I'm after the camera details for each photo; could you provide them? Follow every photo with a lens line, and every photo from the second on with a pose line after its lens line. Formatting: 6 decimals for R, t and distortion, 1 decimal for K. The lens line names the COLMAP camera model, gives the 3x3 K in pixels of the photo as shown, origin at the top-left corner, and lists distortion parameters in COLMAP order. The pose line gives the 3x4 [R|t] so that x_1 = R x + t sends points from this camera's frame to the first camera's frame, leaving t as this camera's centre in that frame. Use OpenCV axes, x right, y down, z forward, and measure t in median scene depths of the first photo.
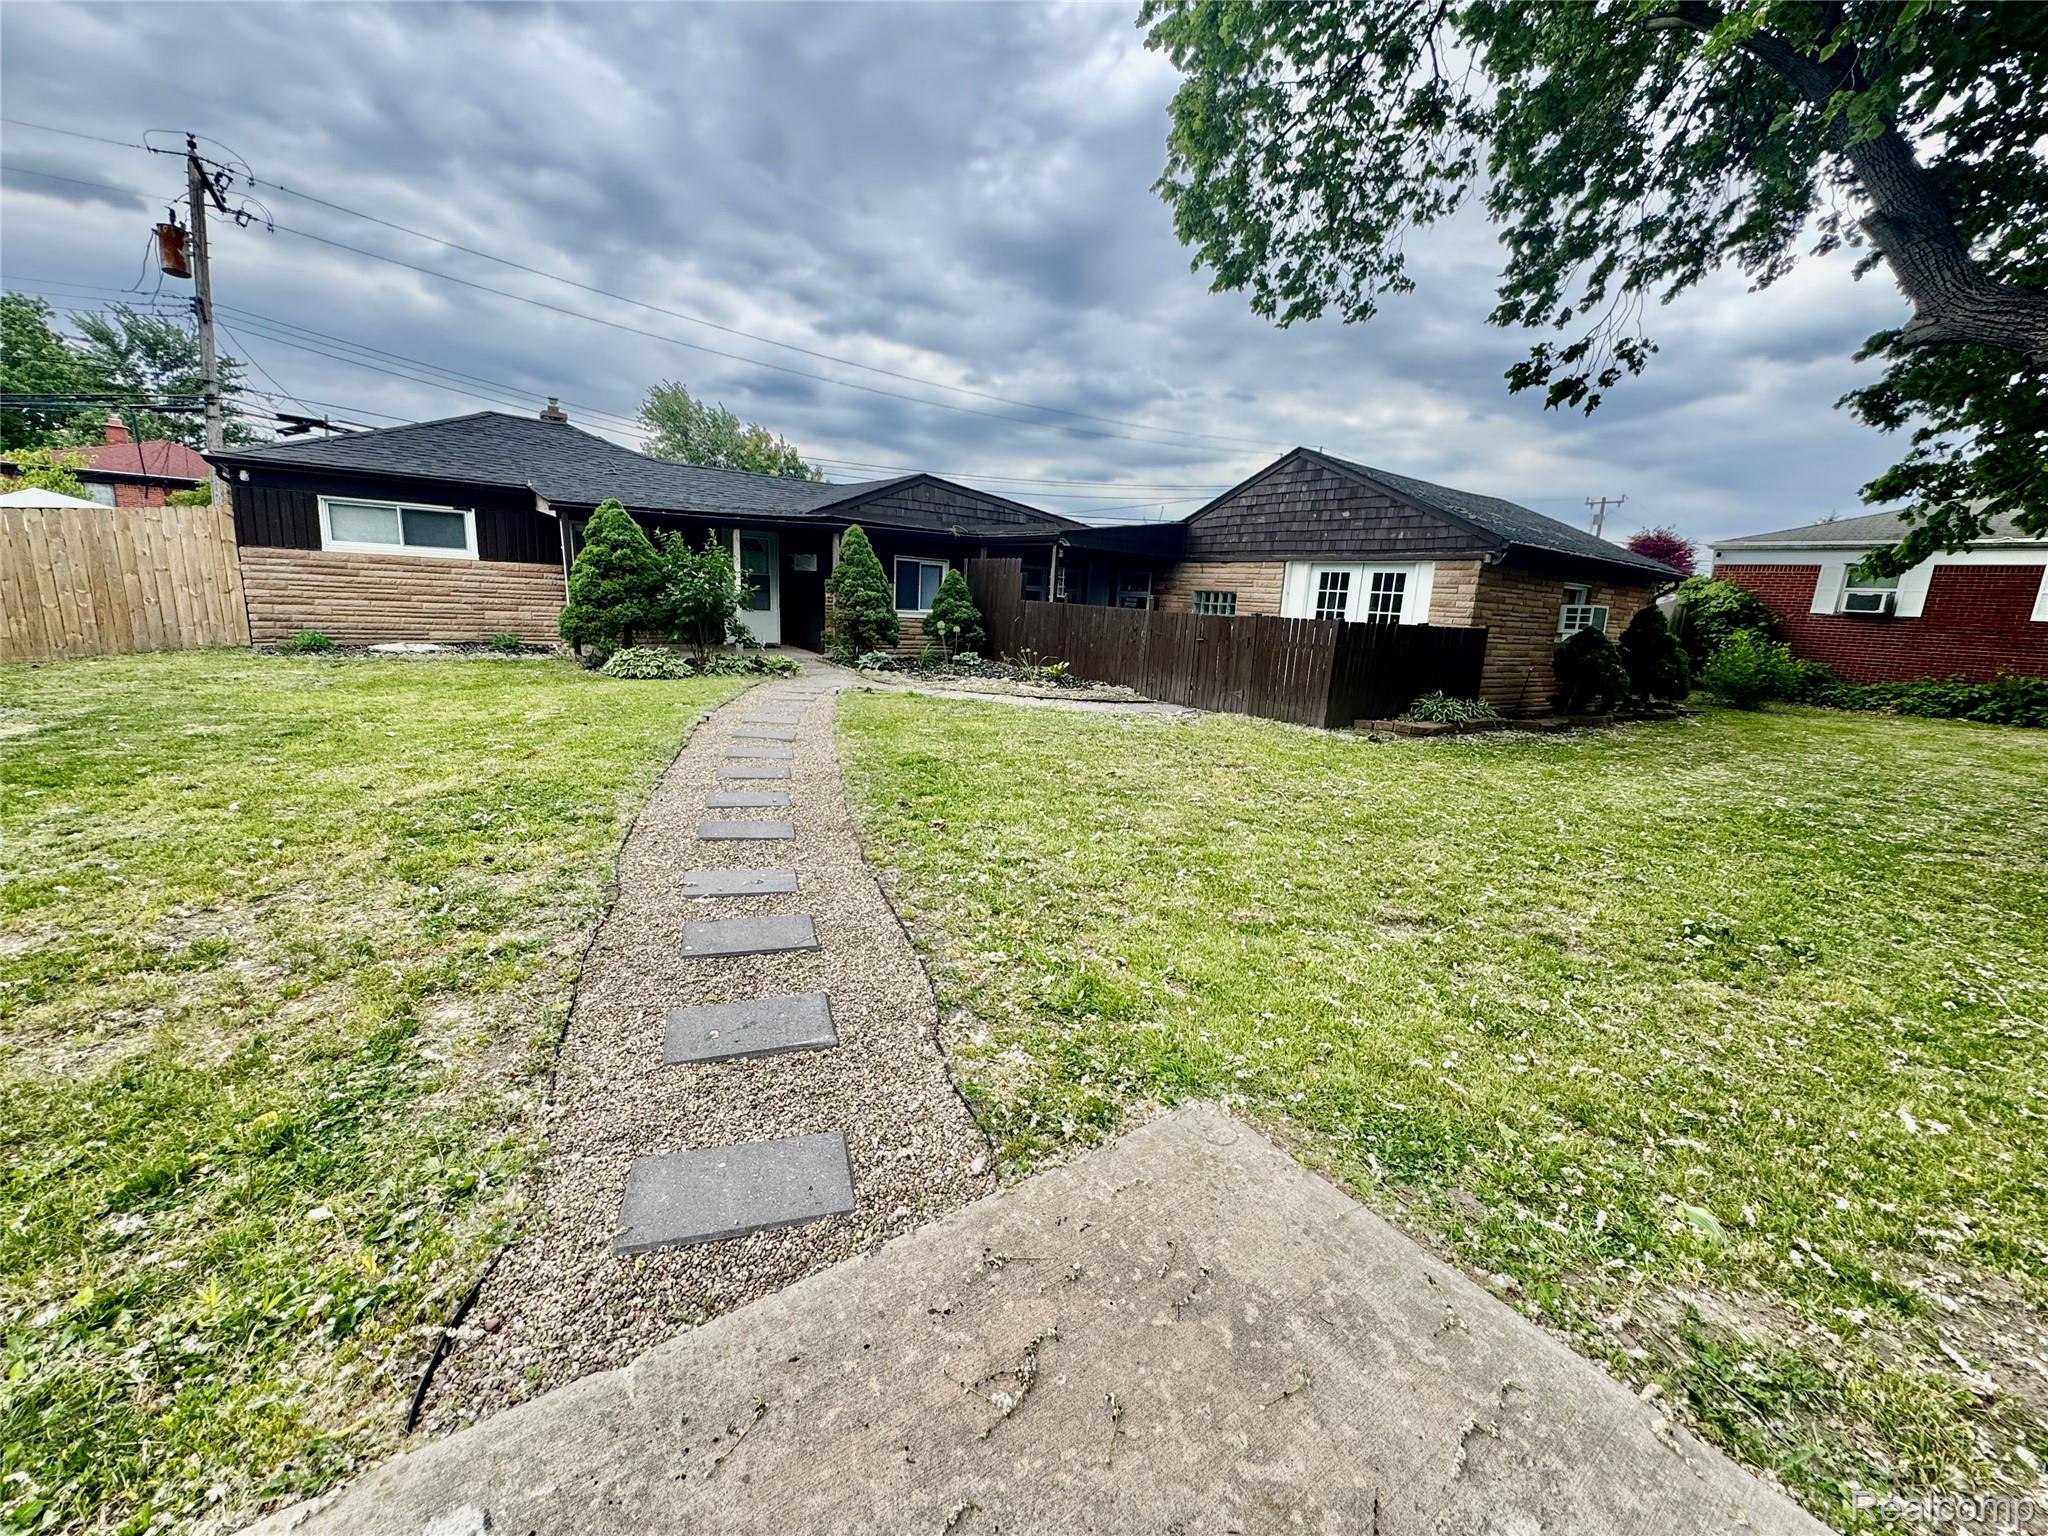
lens RADIAL K [[793.7, 0, 1015.1], [0, 793.7, 760.5], [0, 0, 1]] dist [-0.002597, -0.000658]
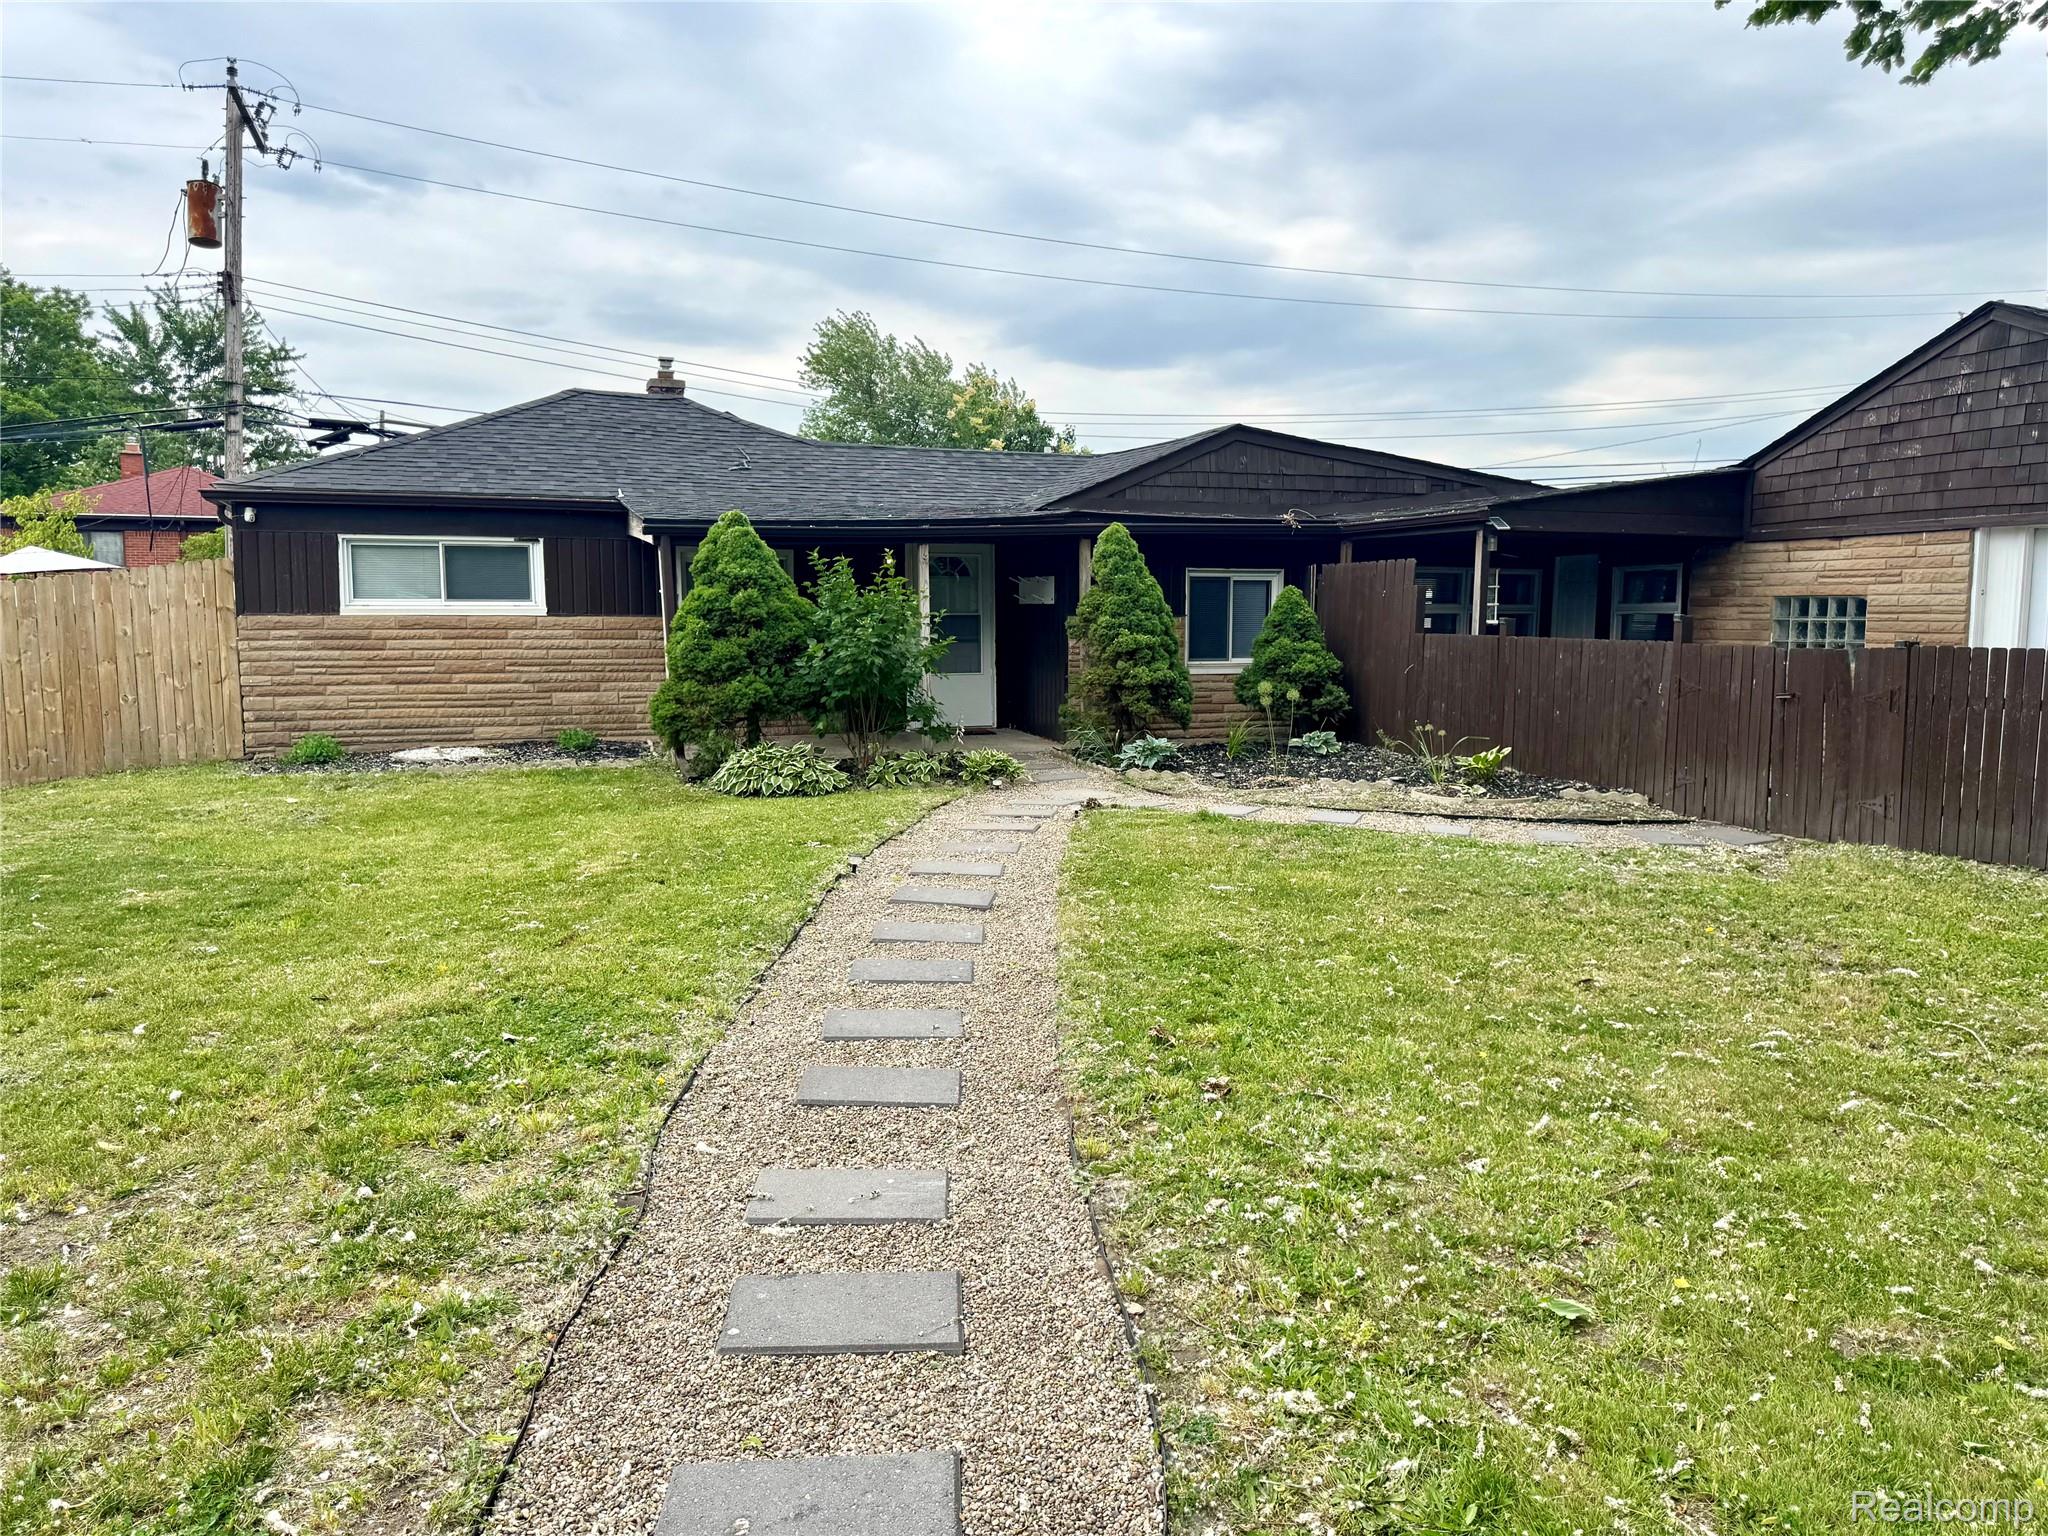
lens RADIAL K [[1397.4, 0, 1034.6], [0, 1397.4, 769.6], [0, 0, 1]] dist [0.065159, -0.081821]
pose [[0.962770, -0.023744, -0.269278, 0.018719], [-0.003914, 0.994806, -0.101713, -0.015640], [0.270294, 0.098980, 0.957676, 0.022103]]
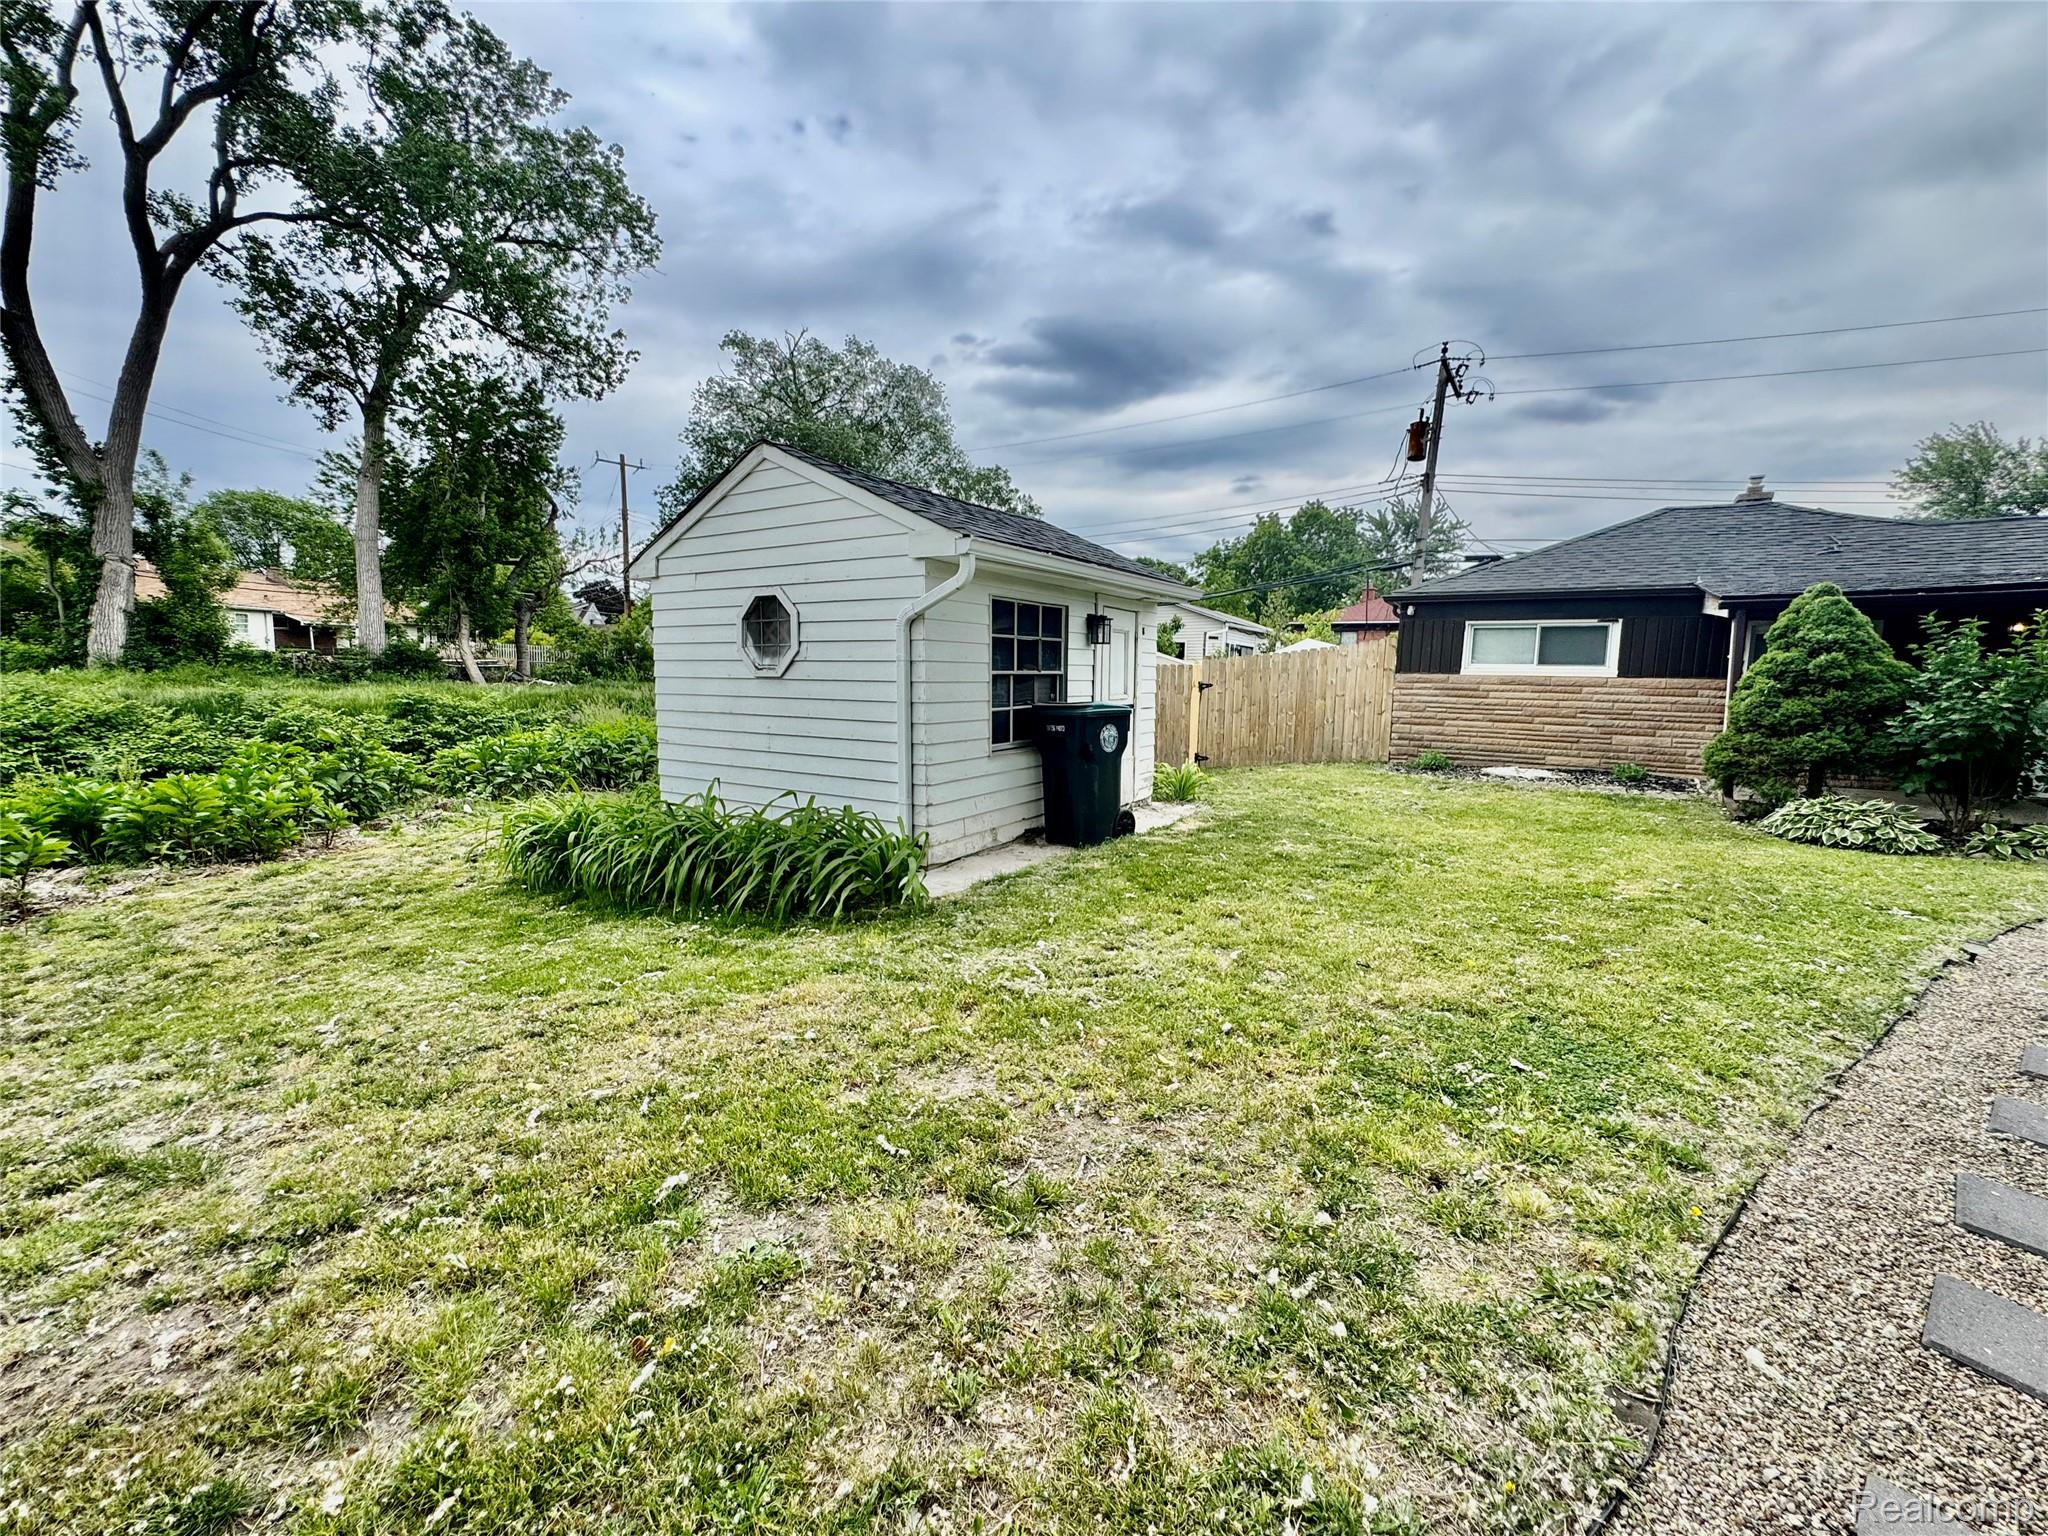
lens RADIAL K [[821.6, 0, 1024.0], [0, 821.6, 768.0], [0, 0, 1]] dist [-0.003702, -0.000282]
pose [[0.341299, 0.062778, -0.937856, -0.075576], [-0.190556, 0.981670, -0.003636, -0.040200], [0.920436, 0.179955, 0.347006, 0.157406]]
